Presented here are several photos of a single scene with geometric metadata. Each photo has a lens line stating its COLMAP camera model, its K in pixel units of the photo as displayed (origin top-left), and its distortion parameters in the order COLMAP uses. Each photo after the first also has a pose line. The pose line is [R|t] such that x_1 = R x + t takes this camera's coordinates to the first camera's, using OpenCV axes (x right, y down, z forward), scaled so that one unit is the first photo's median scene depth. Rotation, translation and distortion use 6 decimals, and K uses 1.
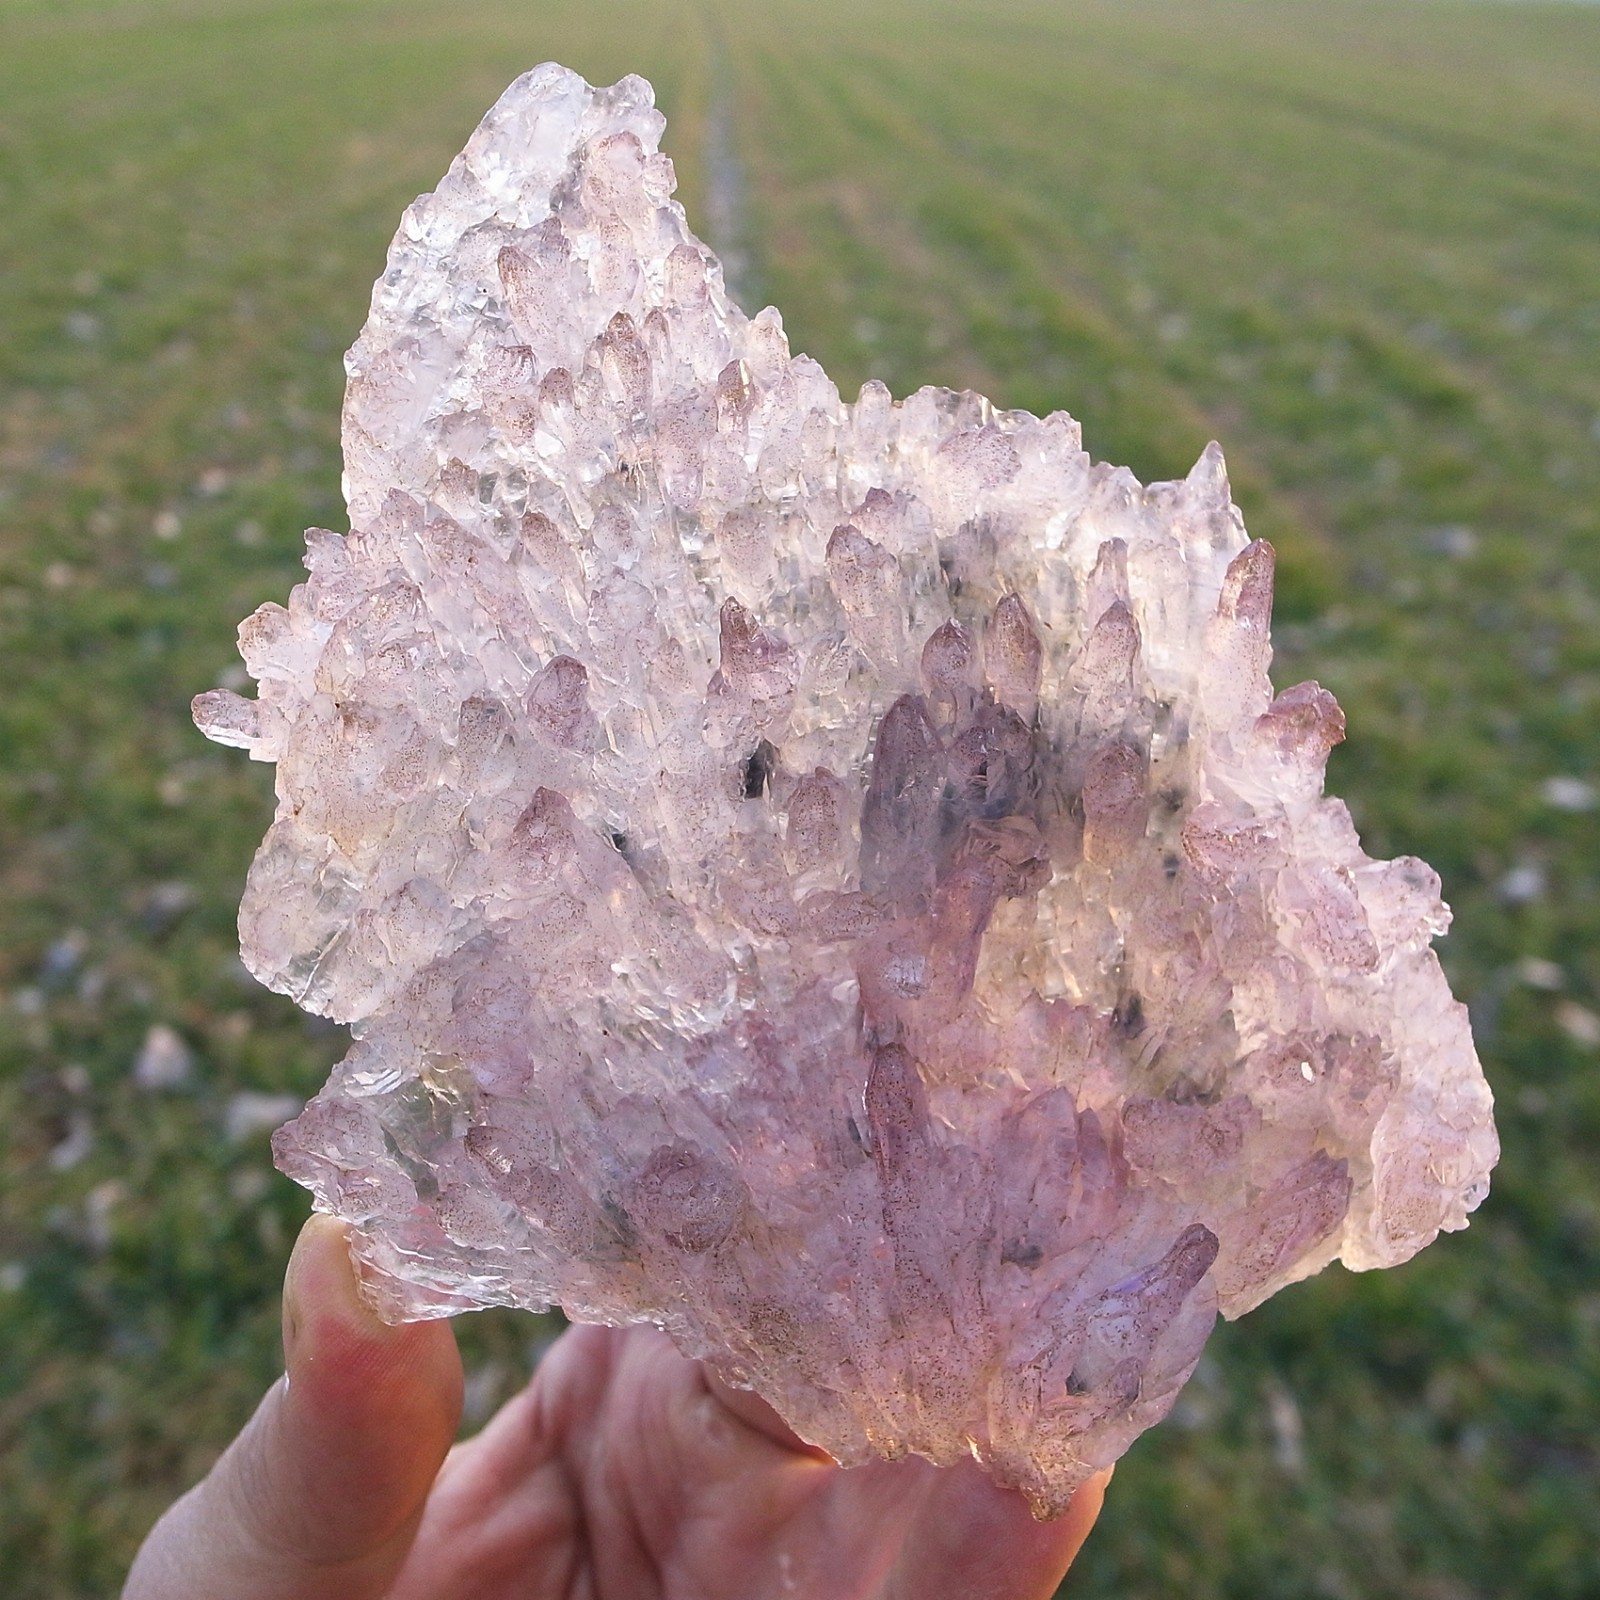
lens RADIAL K [[1669.2, 0, 797.2], [0, 1669.2, 774.0], [0, 0, 1]] dist [-0.059577, 0.009862]
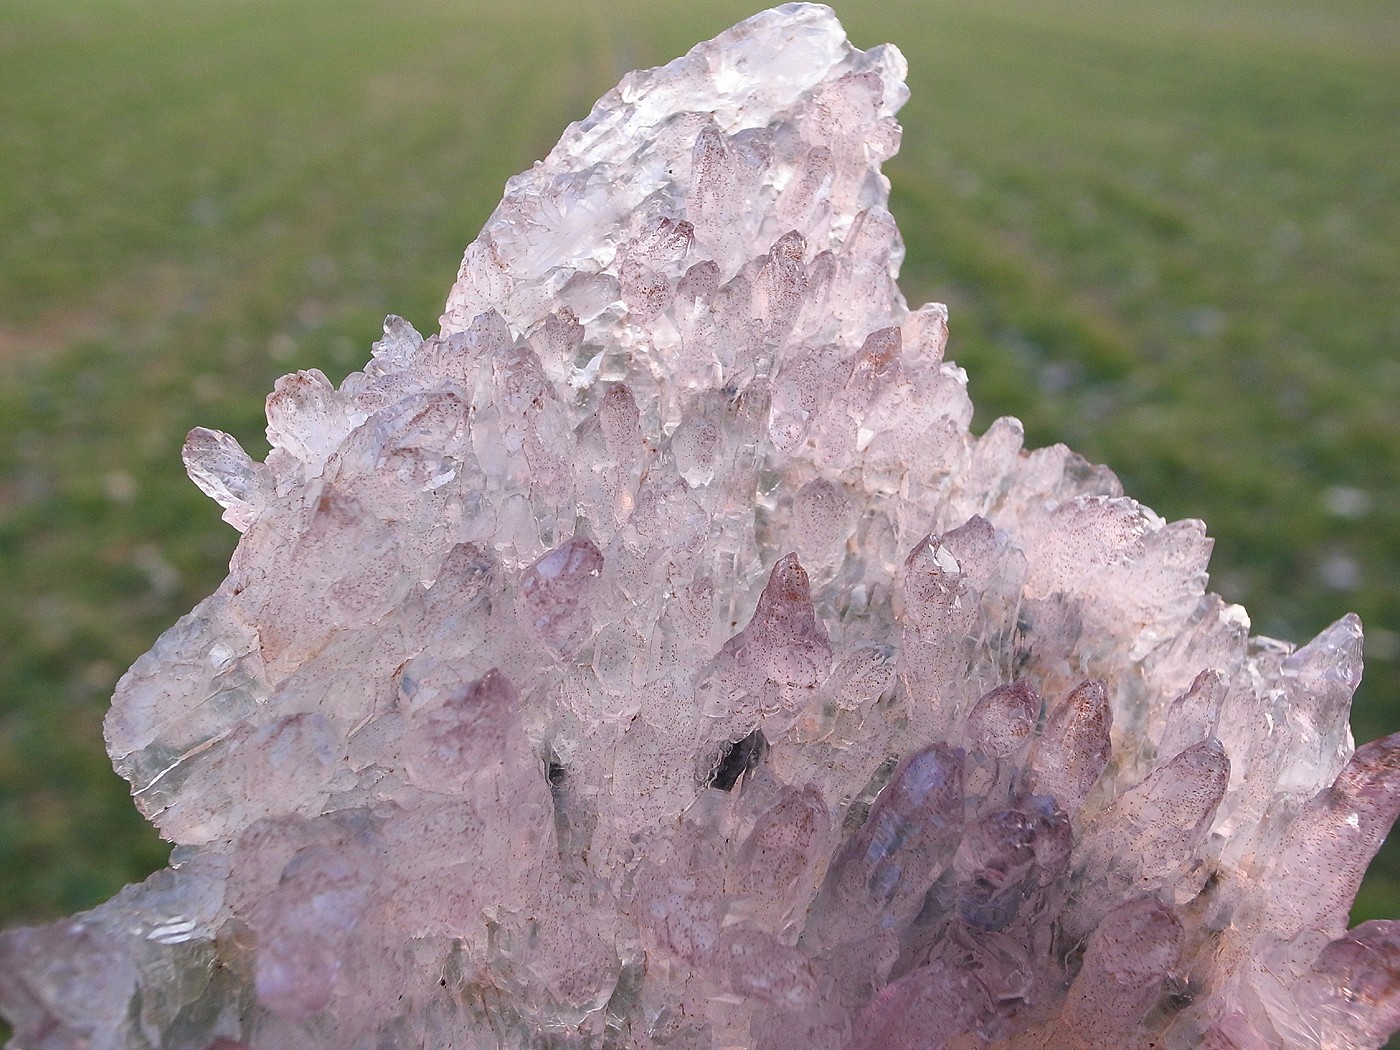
lens RADIAL K [[1119.0, 0, 700.0], [0, 1119.0, 525.0], [0, 0, 1]] dist [-0.072598, 0.043606]
pose [[0.919161, 0.381194, -0.099165, -0.031536], [-0.393881, 0.889347, -0.232205, 0.031411], [-0.000323, 0.252493, 0.967599, 0.427653]]
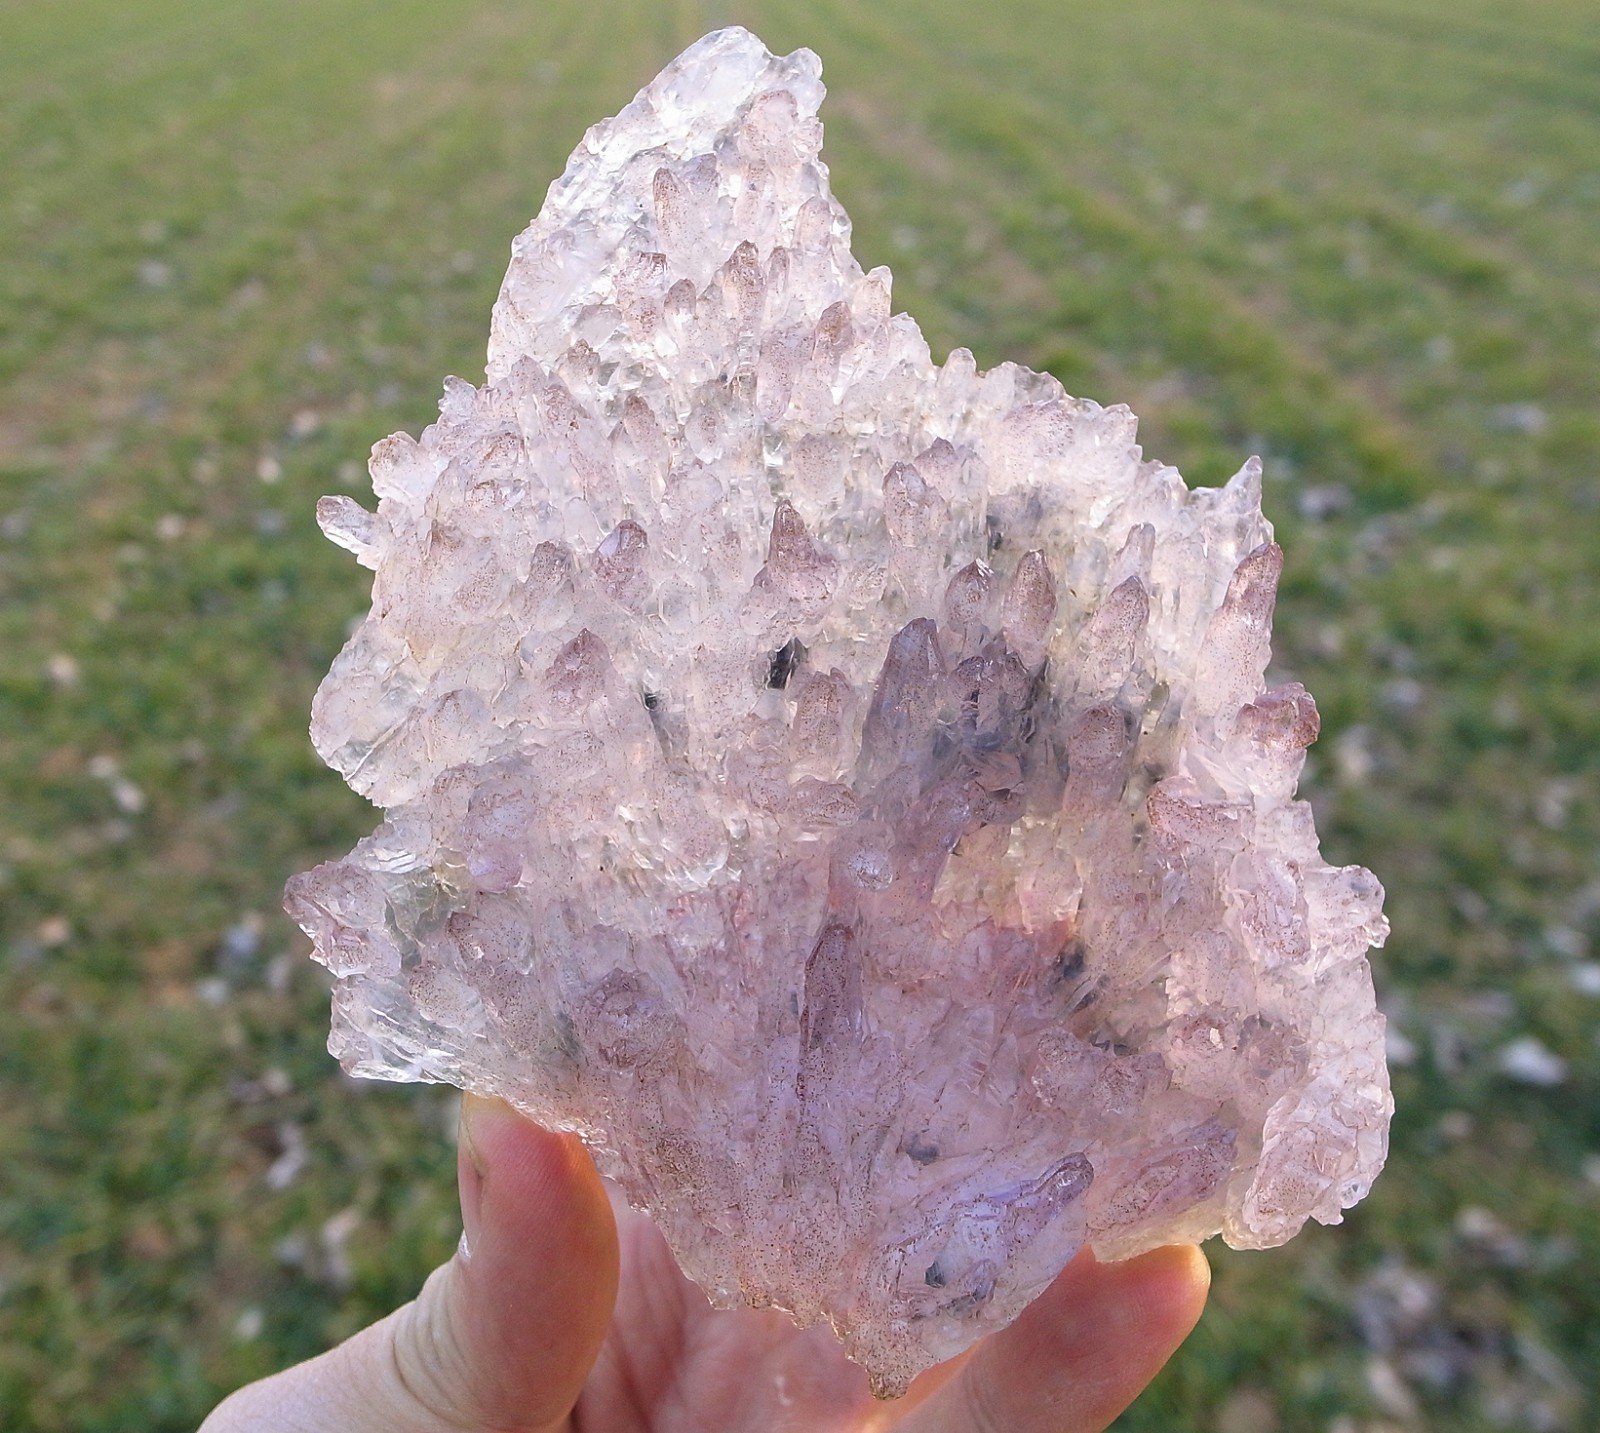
lens RADIAL K [[1510.9, 0, 802.7], [0, 1510.9, 685.5], [0, 0, 1]] dist [-0.056983, -0.001139]
pose [[0.970869, 0.208284, -0.118450, 0.112350], [-0.216969, 0.973962, -0.065742, 0.076391], [0.101673, 0.089527, 0.990781, 0.008438]]
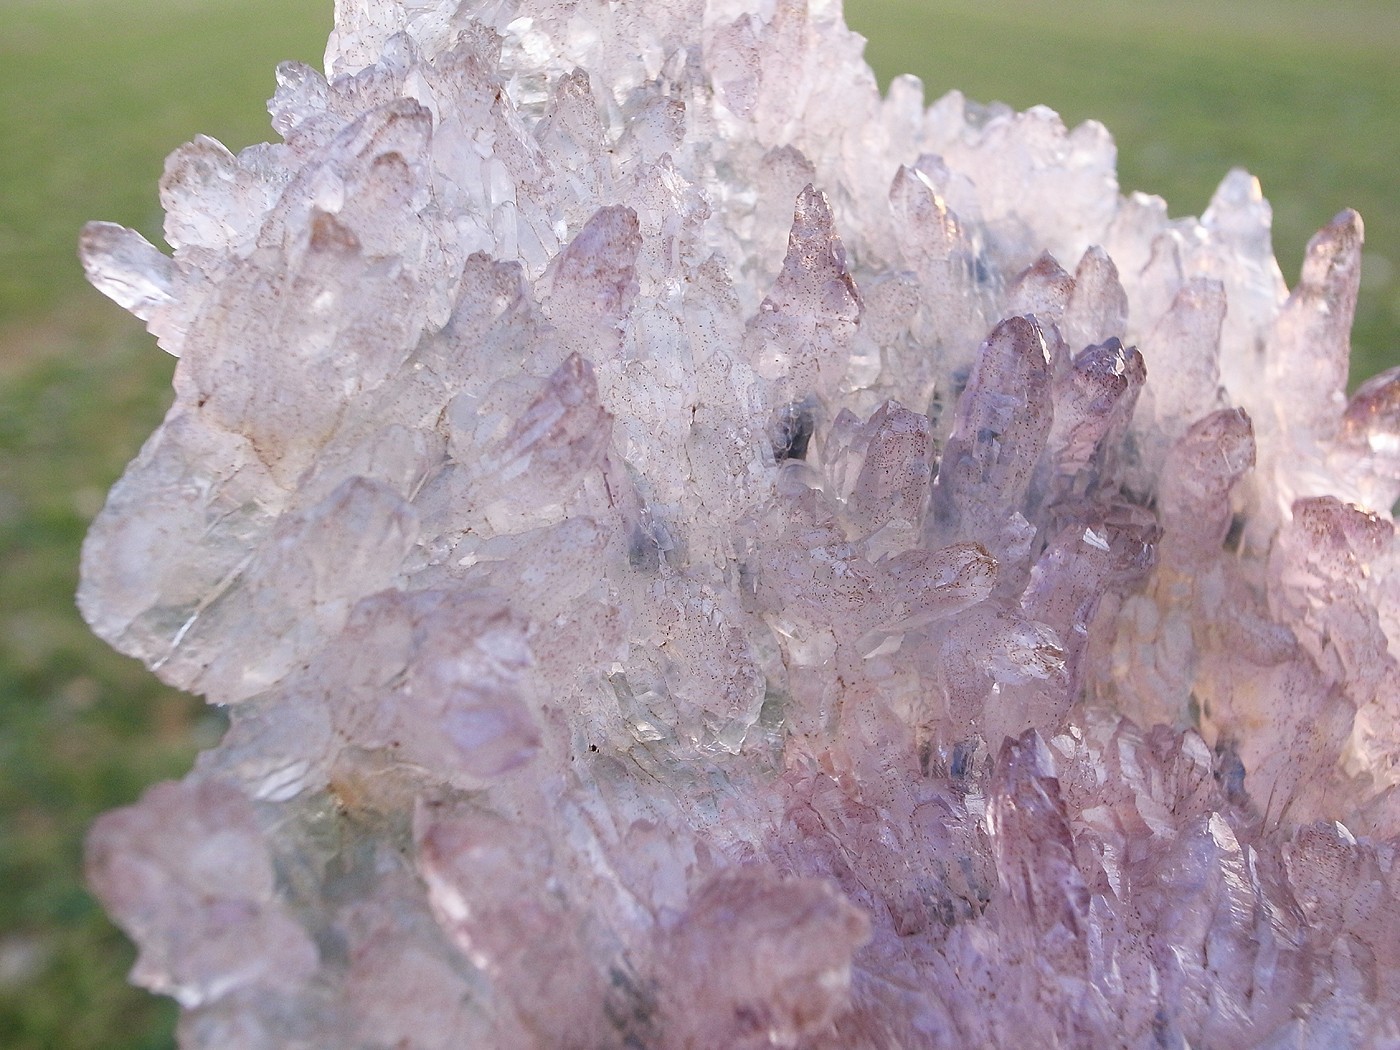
lens RADIAL K [[1119.0, 0, 700.0], [0, 1119.0, 525.0], [0, 0, 1]] dist [-0.072598, 0.043606]
pose [[0.977049, 0.088379, 0.193818, -0.179623], [-0.023847, 0.949532, -0.312763, 0.222244], [-0.211678, 0.300962, 0.929846, 0.527219]]
